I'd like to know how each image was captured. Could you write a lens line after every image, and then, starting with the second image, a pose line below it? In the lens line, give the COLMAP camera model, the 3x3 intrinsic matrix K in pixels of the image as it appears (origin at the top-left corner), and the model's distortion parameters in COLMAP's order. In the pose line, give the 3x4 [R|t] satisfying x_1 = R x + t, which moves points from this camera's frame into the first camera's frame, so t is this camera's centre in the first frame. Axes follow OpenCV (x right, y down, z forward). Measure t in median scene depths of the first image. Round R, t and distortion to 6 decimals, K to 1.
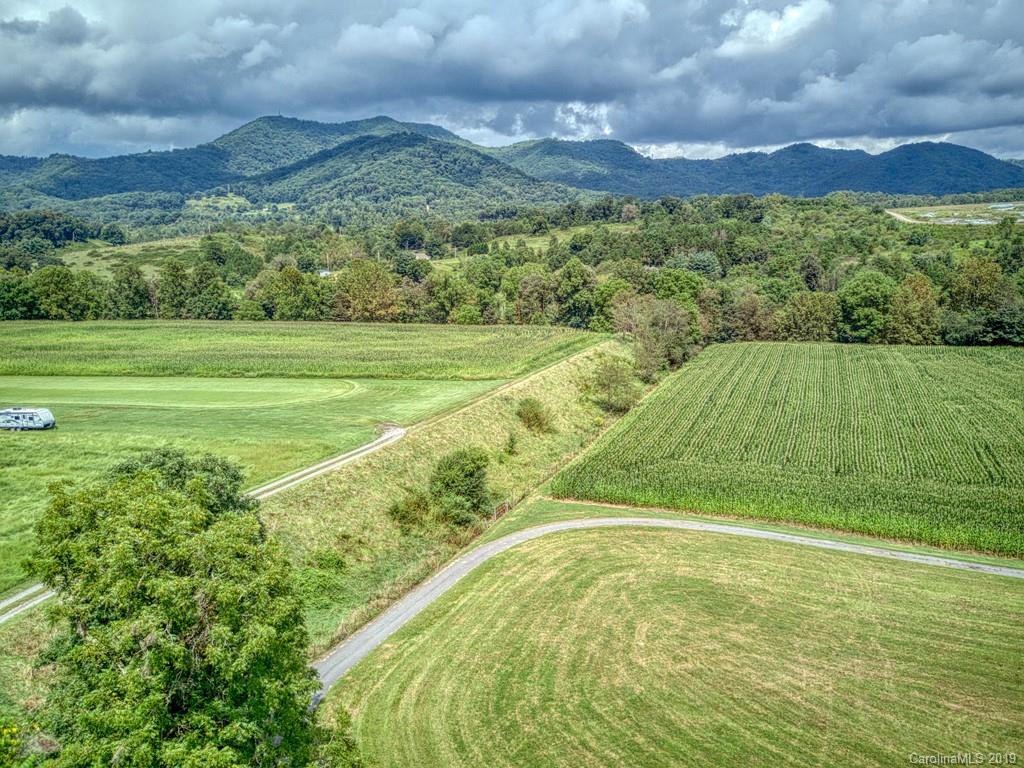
lens RADIAL K [[791.1, 0, 510.6], [0, 791.1, 374.4], [0, 0, 1]] dist [0.005578, 0.001412]
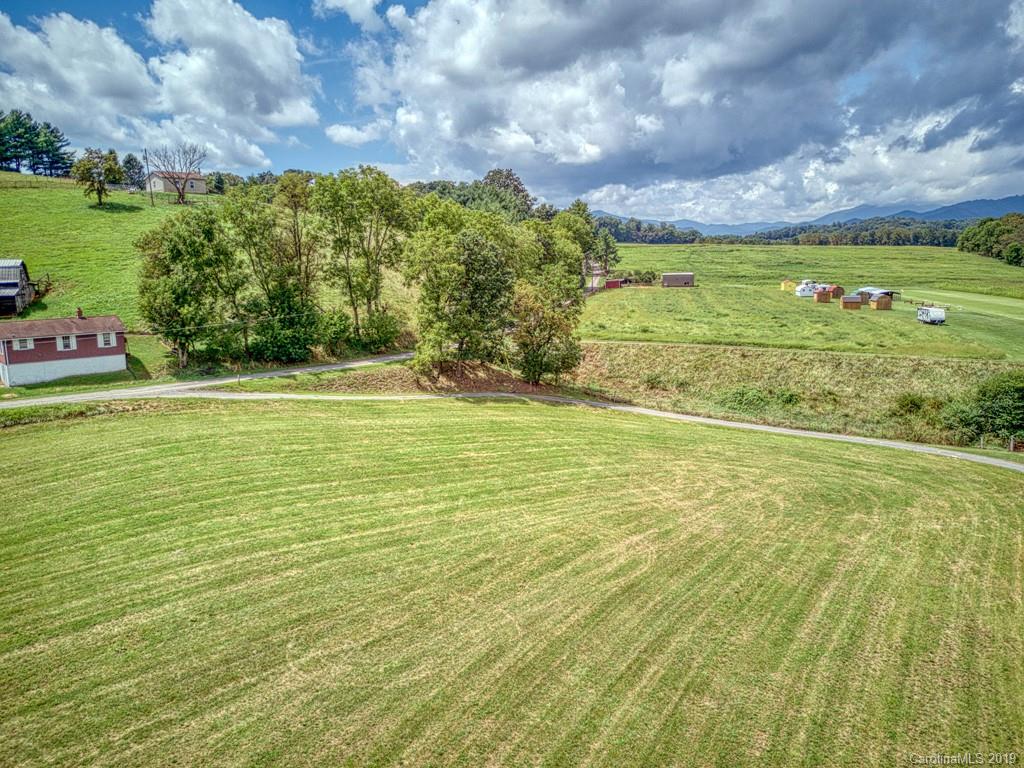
lens RADIAL K [[788.4, 0, 509.8], [0, 788.4, 379.1], [0, 0, 1]] dist [0.009527, -0.019981]
pose [[-0.062632, 0.174852, -0.982601, 0.316901], [-0.148127, 0.972001, 0.182407, 0.011482], [0.986983, 0.156974, -0.034978, 0.174160]]
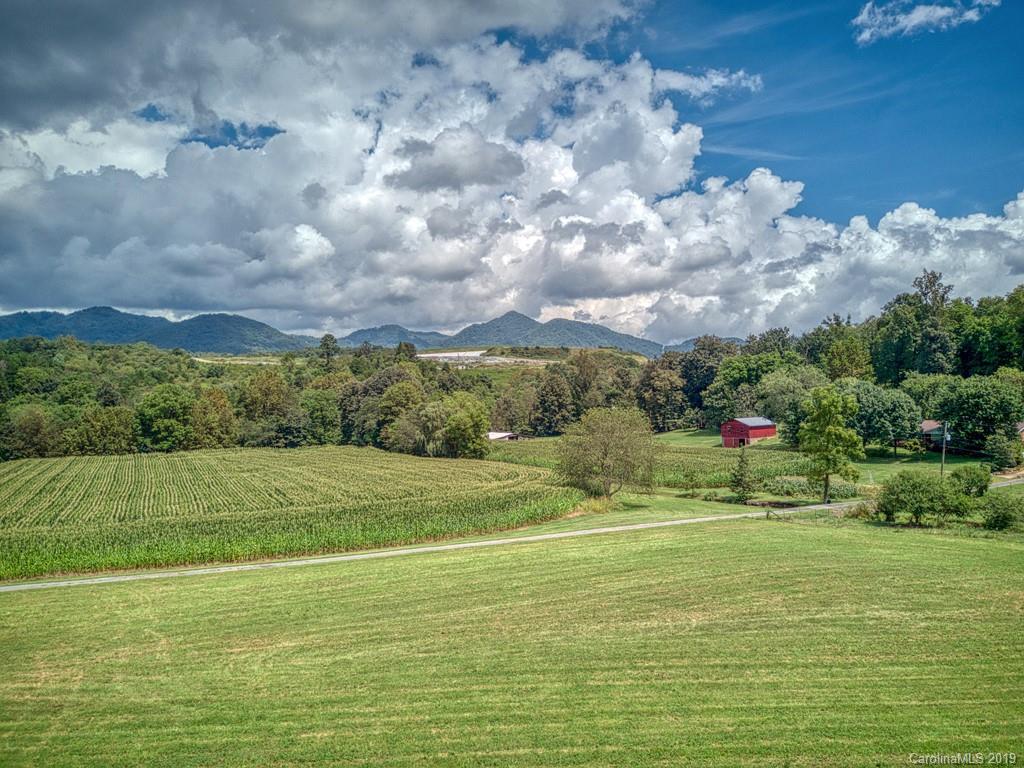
lens RADIAL K [[788.4, 0, 509.8], [0, 788.4, 379.1], [0, 0, 1]] dist [0.009527, -0.019981]
pose [[0.684420, 0.012717, 0.728977, 0.031171], [0.134069, 0.980603, -0.142980, 0.061379], [-0.716655, 0.195592, 0.669440, 0.039991]]
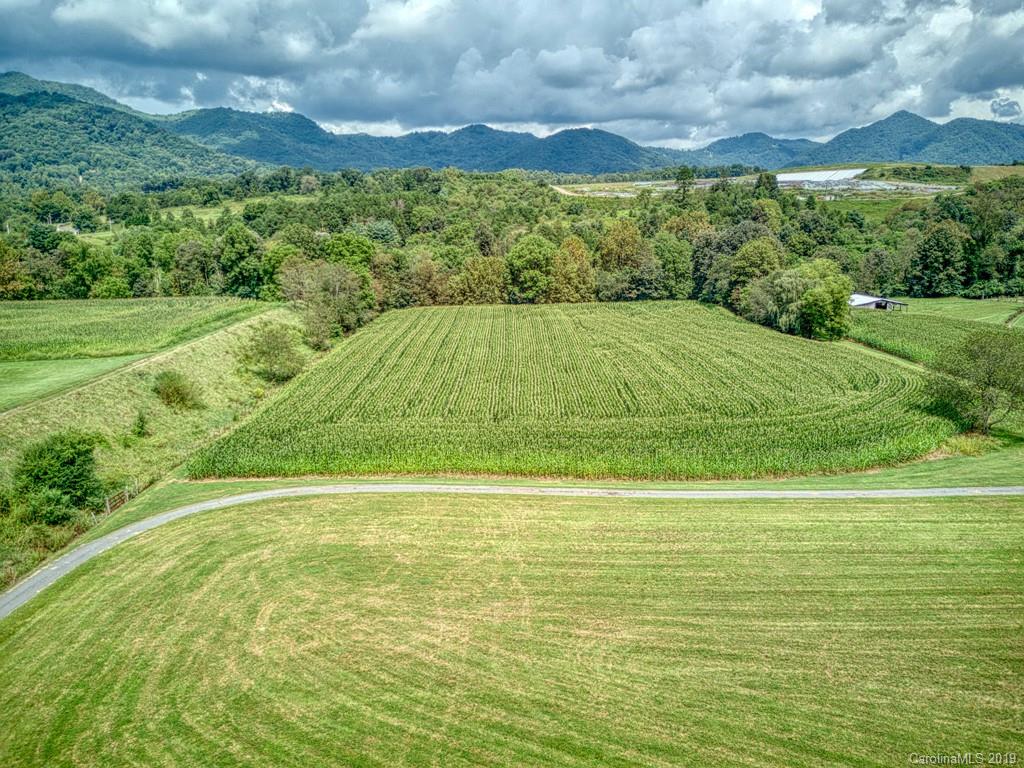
lens RADIAL K [[789.7, 0, 508.8], [0, 789.7, 379.2], [0, 0, 1]] dist [0.002093, -0.005244]
pose [[0.929472, -0.073706, 0.361454, 0.030091], [0.061653, 0.997092, 0.044784, 0.012304], [-0.363704, -0.019340, 0.931314, 0.028643]]
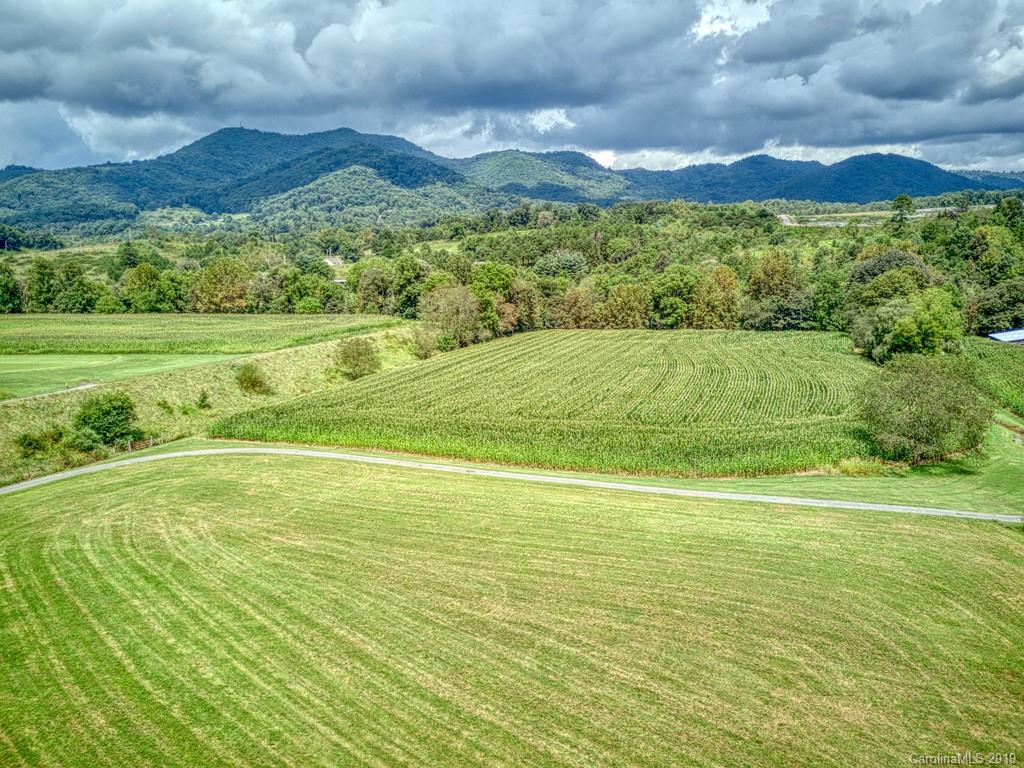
lens RADIAL K [[788.4, 0, 509.8], [0, 788.4, 379.1], [0, 0, 1]] dist [0.009527, -0.019981]
pose [[0.999447, -0.009069, 0.031982, 0.187847], [0.009314, 0.999928, -0.007533, 0.033580], [-0.031911, 0.007827, 0.999460, -0.071773]]
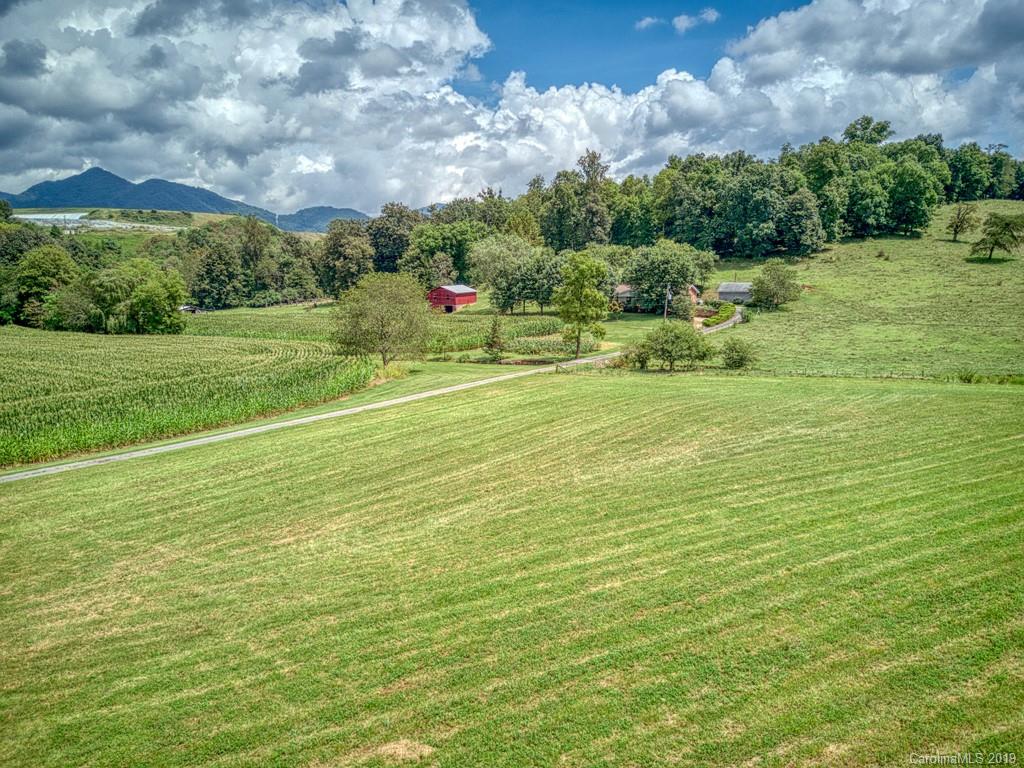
lens RADIAL K [[789.7, 0, 508.8], [0, 789.7, 379.2], [0, 0, 1]] dist [0.002093, -0.005244]
pose [[0.273669, -0.136776, 0.952049, -0.009419], [0.174515, 0.980469, 0.090694, 0.050779], [-0.945859, 0.141327, 0.292194, 0.120261]]
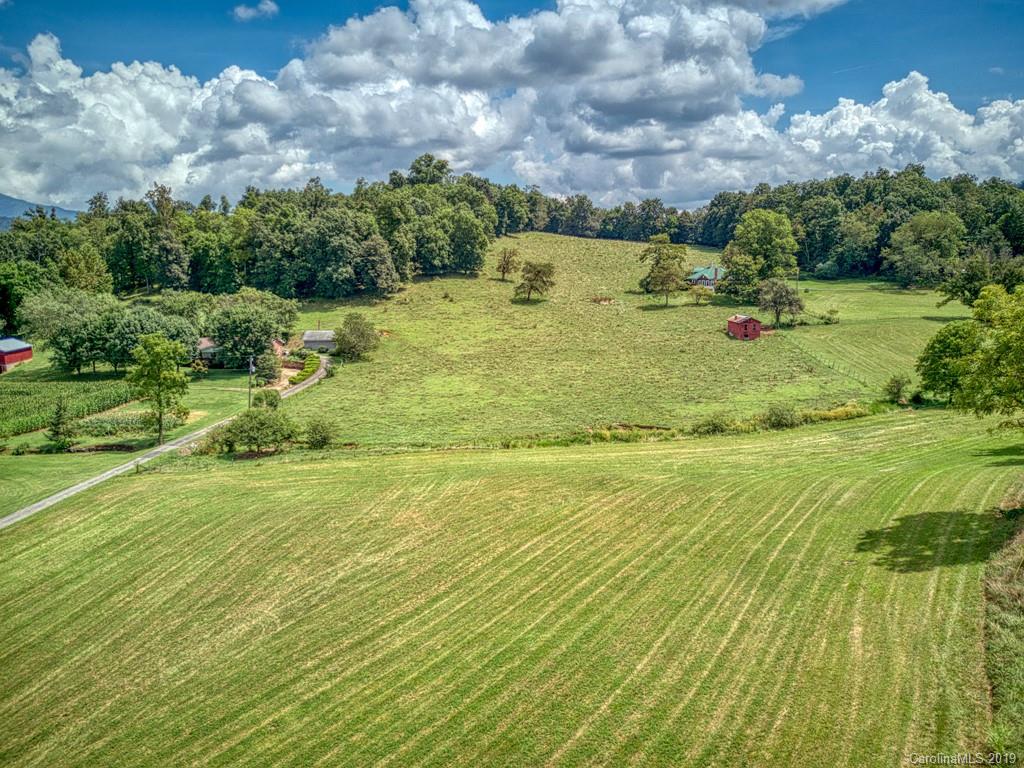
lens RADIAL K [[787.0, 0, 512.0], [0, 787.0, 384.0], [0, 0, 1]] dist [-0.002767, -0.005646]
pose [[-0.227339, -0.147908, 0.962518, -0.027820], [0.177143, 0.965627, 0.190225, 0.004051], [-0.957569, 0.213748, -0.193324, 0.102551]]
